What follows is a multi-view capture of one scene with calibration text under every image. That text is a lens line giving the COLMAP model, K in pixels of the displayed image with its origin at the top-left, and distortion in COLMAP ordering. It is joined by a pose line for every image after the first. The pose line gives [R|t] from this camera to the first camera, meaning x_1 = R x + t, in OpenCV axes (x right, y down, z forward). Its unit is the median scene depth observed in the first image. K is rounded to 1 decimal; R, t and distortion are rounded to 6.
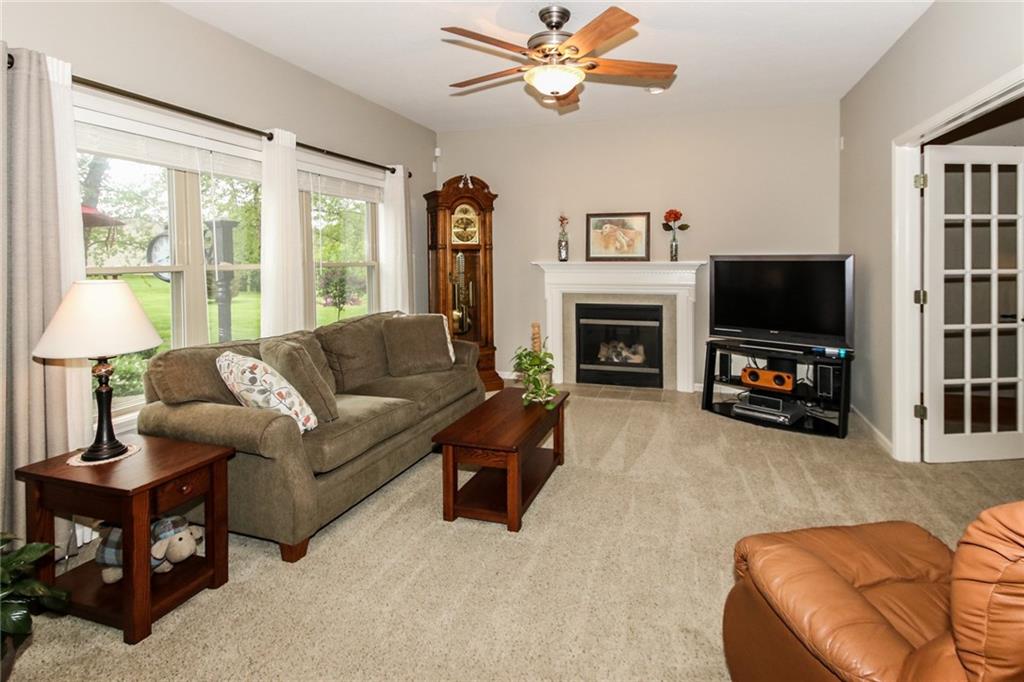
lens RADIAL K [[538.9, 0, 548.2], [0, 538.9, 261.9], [0, 0, 1]] dist [0.000624, 0.000165]
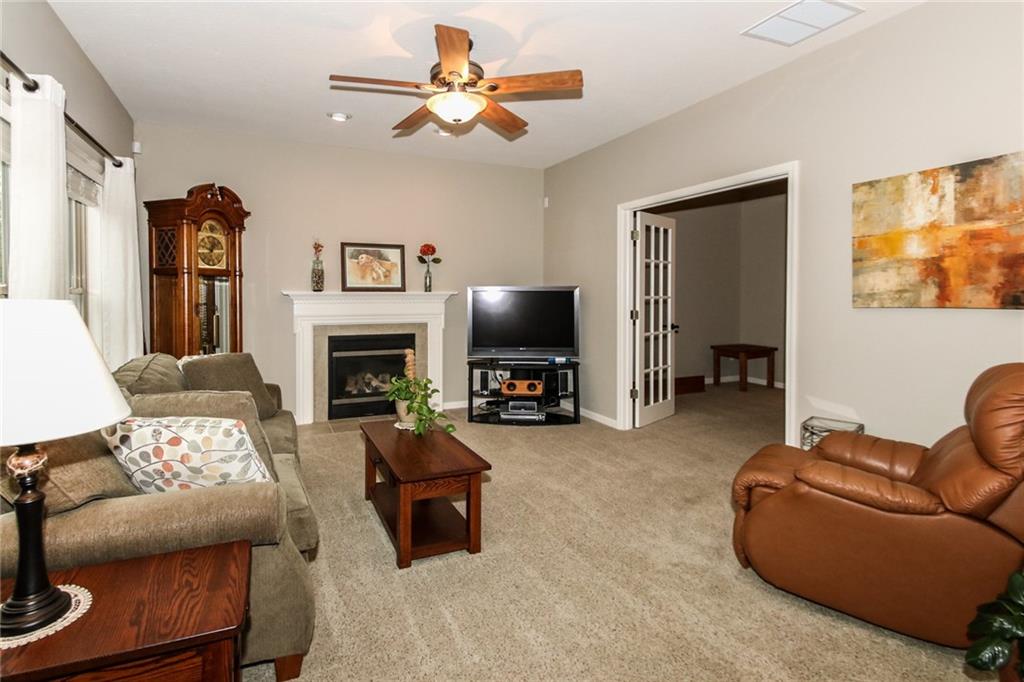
lens RADIAL K [[512.7, 0, 506.9], [0, 512.7, 294.7], [0, 0, 1]] dist [0.000184, -0.000430]
pose [[0.754054, 0.003812, 0.656802, -0.327191], [0.004417, 0.999931, -0.010874, 0.016676], [-0.656798, 0.011101, 0.753985, 0.122626]]
